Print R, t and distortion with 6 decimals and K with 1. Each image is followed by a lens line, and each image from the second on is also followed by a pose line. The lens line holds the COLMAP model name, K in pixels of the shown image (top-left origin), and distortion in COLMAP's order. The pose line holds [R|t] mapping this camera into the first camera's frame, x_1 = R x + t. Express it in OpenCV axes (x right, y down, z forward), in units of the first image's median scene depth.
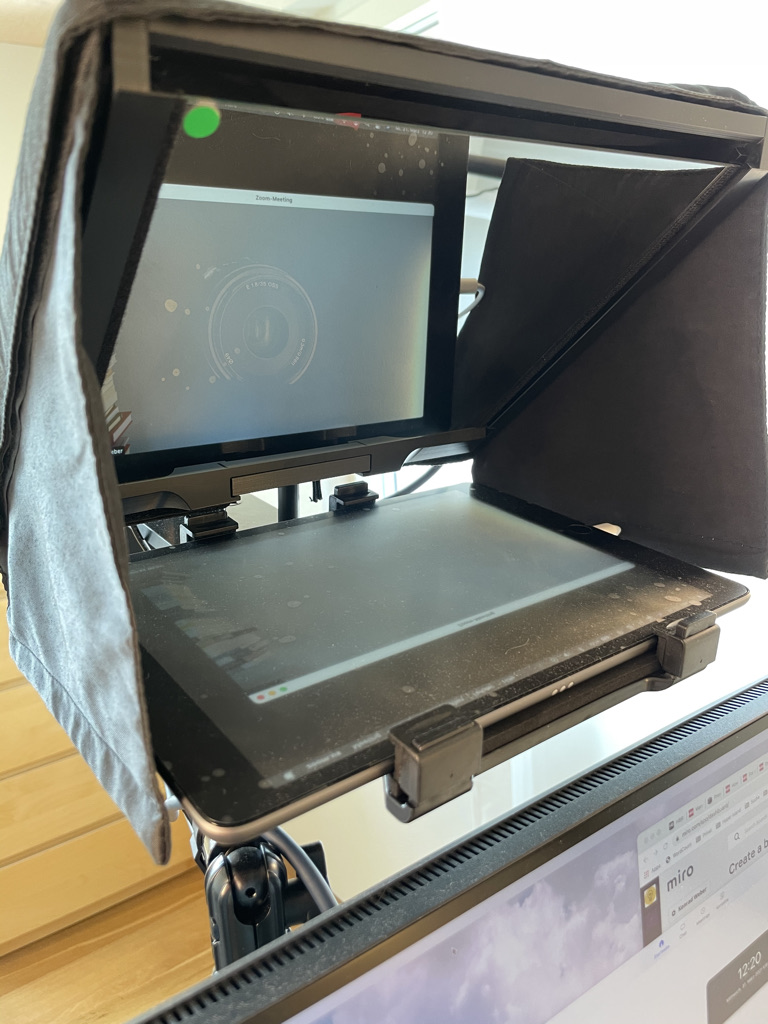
lens RADIAL K [[801.8, 0, 384.0], [0, 801.8, 512.0], [0, 0, 1]] dist [0.050393, 0.001441]
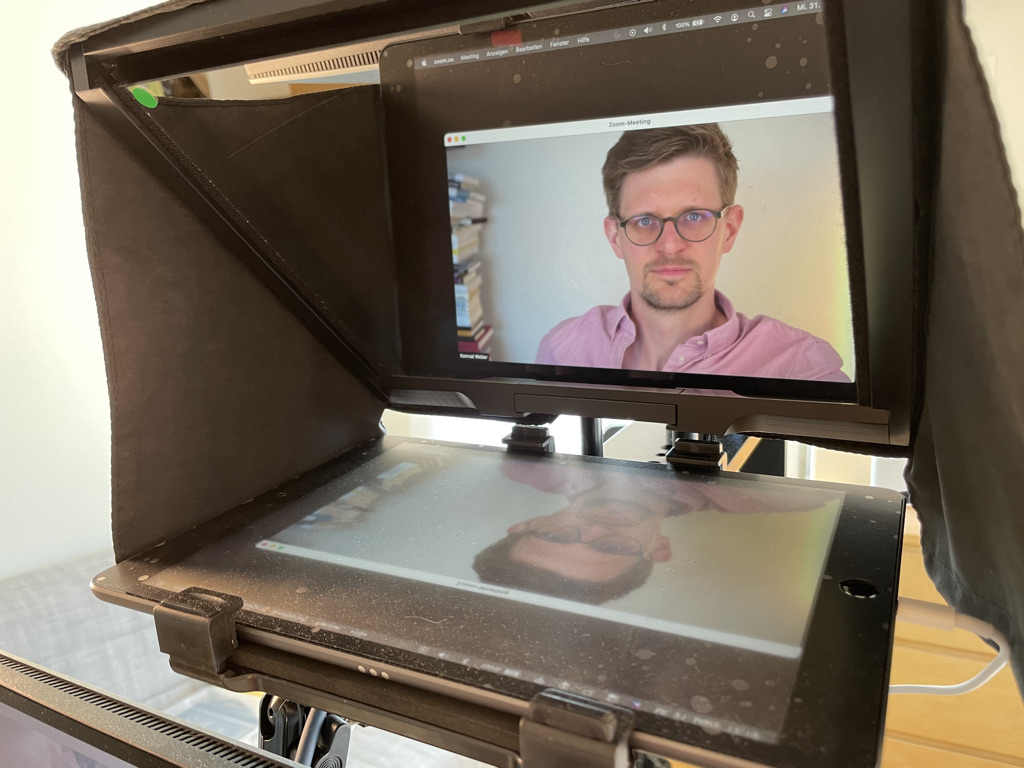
lens RADIAL K [[801.8, 0, 512.0], [0, 801.8, 384.0], [0, 0, 1]] dist [0.050393, 0.001441]
pose [[0.390414, 0.144048, -0.909300, 0.923585], [-0.230461, 0.971528, 0.054956, -0.137085], [0.891327, 0.188103, 0.412496, 0.680017]]
